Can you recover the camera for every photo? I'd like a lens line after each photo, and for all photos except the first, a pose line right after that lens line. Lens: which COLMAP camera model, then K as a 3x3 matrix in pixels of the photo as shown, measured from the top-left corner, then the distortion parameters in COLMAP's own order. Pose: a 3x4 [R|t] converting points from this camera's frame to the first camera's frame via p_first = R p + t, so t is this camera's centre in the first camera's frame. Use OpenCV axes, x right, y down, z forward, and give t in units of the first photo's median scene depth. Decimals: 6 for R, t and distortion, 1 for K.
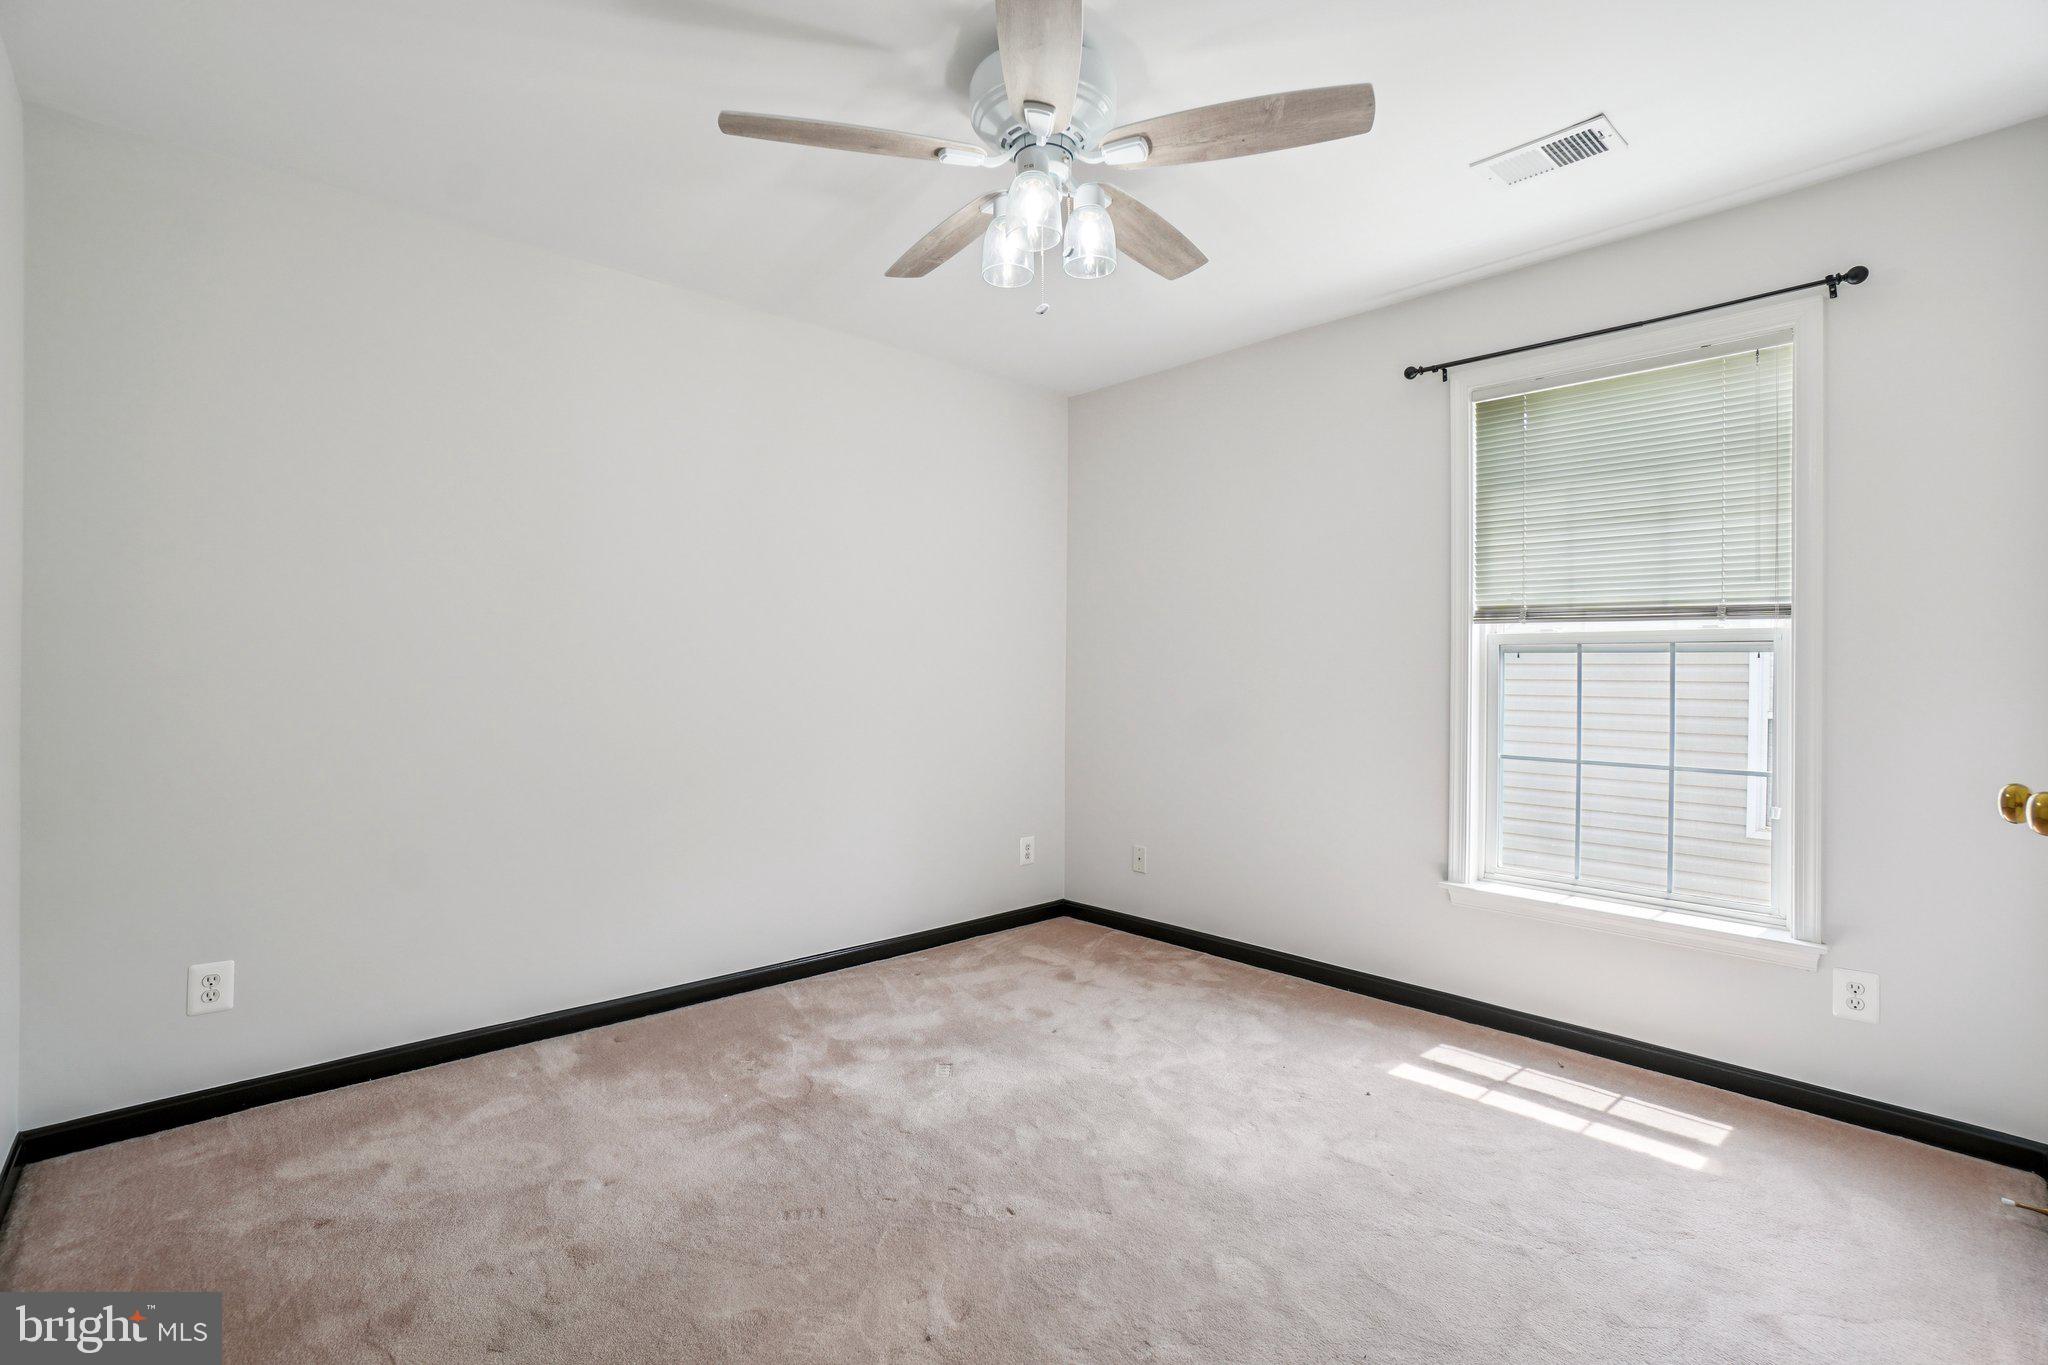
lens RADIAL K [[909.0, 0, 1019.6], [0, 909.0, 686.2], [0, 0, 1]] dist [-0.003595, 0.000873]
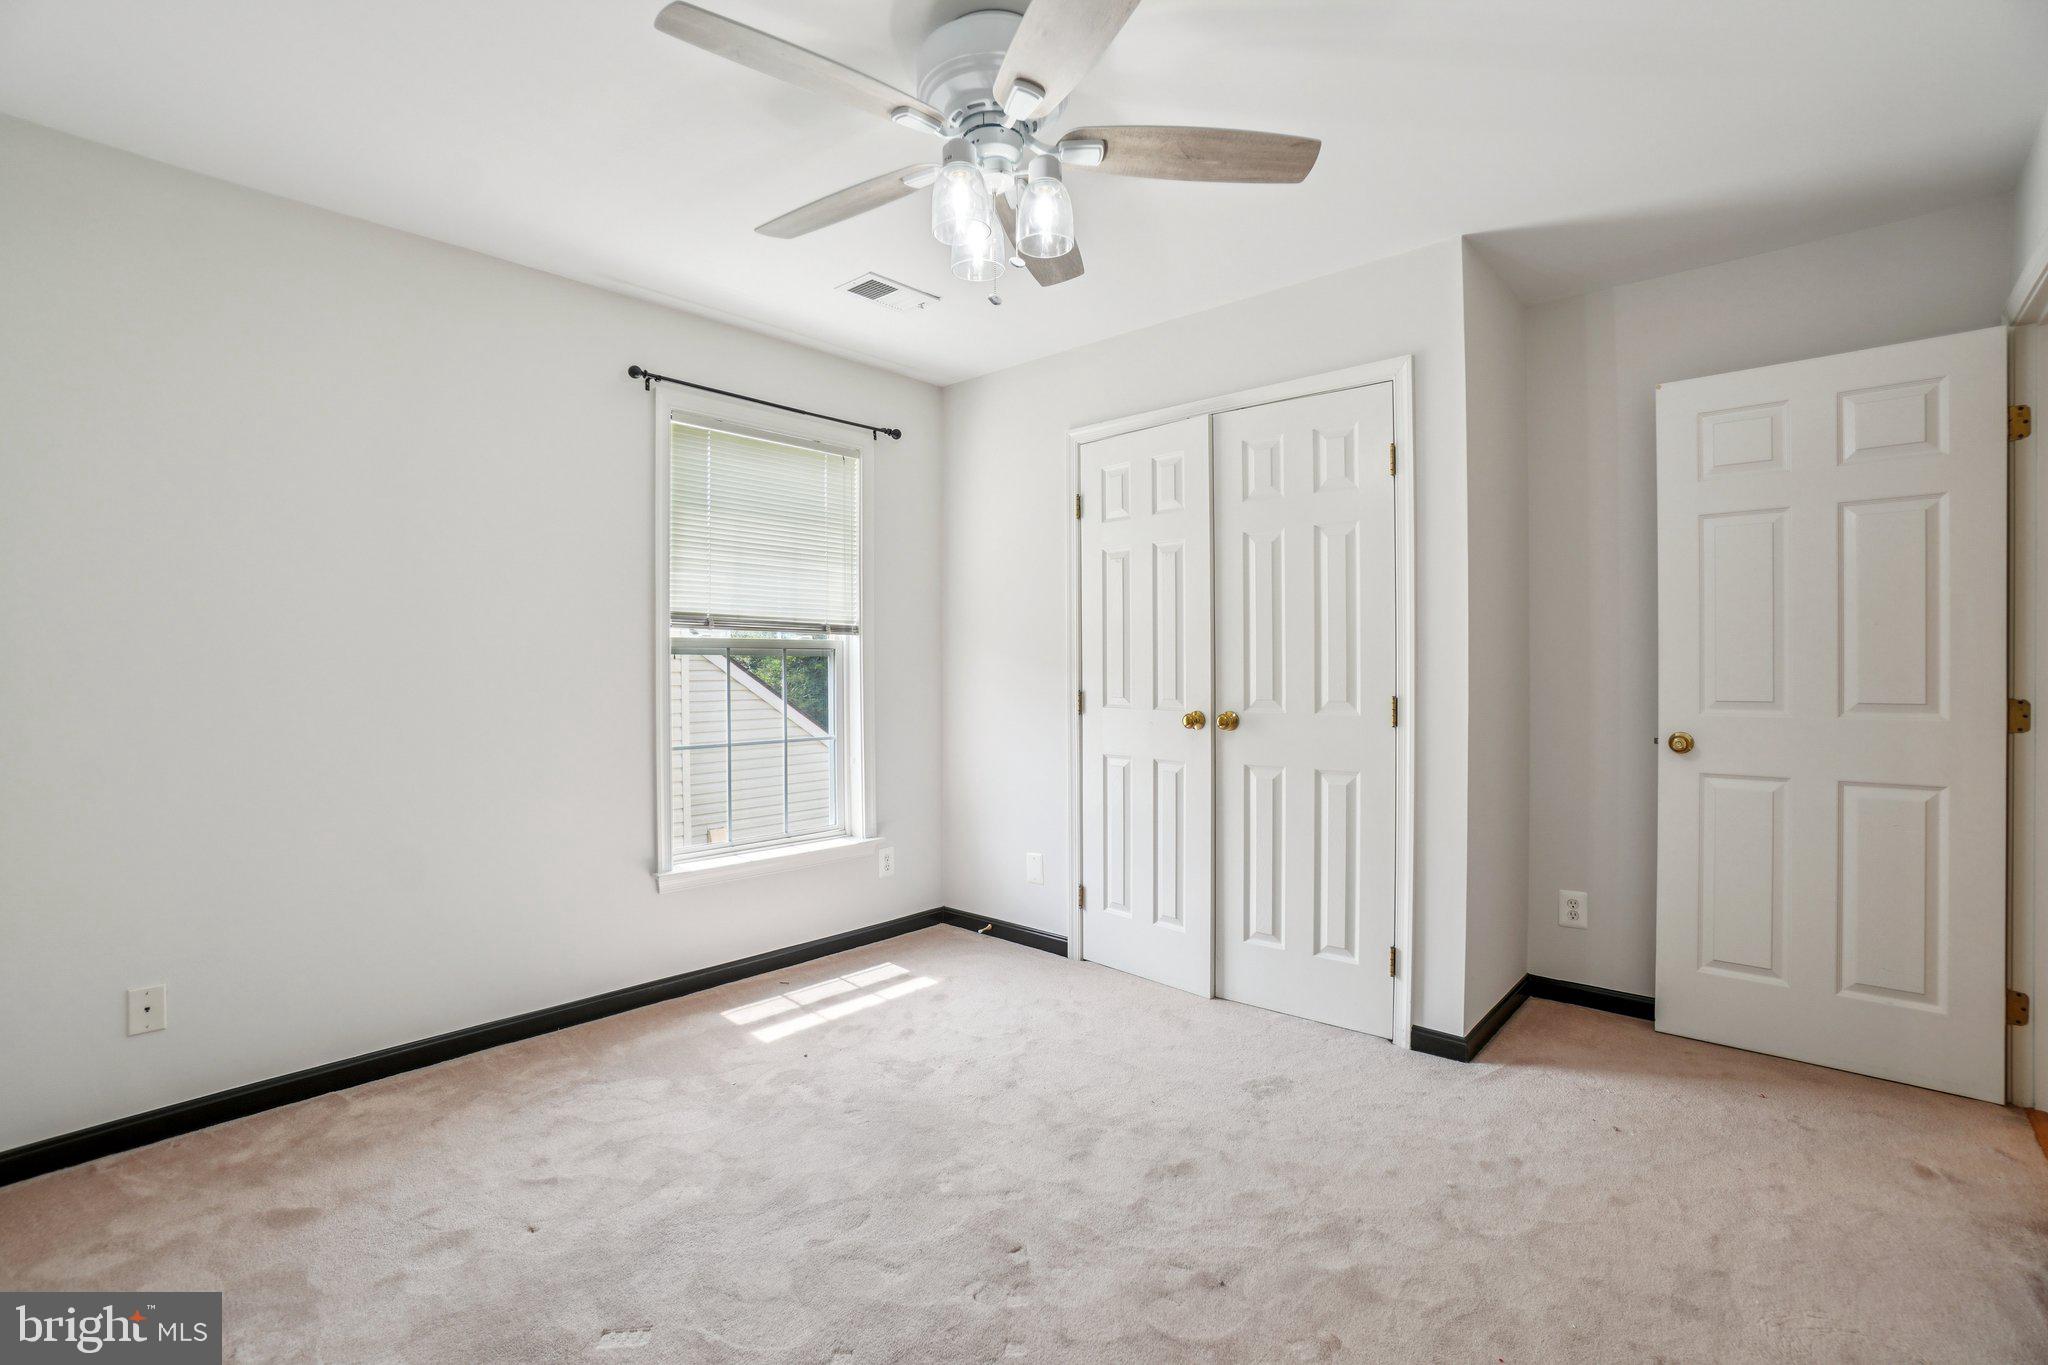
lens RADIAL K [[909.0, 0, 1003.8], [0, 909.0, 686.4], [0, 0, 1]] dist [-0.003595, 0.000873]
pose [[-0.023218, -0.029697, 0.999289, -0.645440], [0.020379, 0.999337, 0.030172, -0.025882], [-0.999523, 0.021065, -0.022598, 0.698957]]
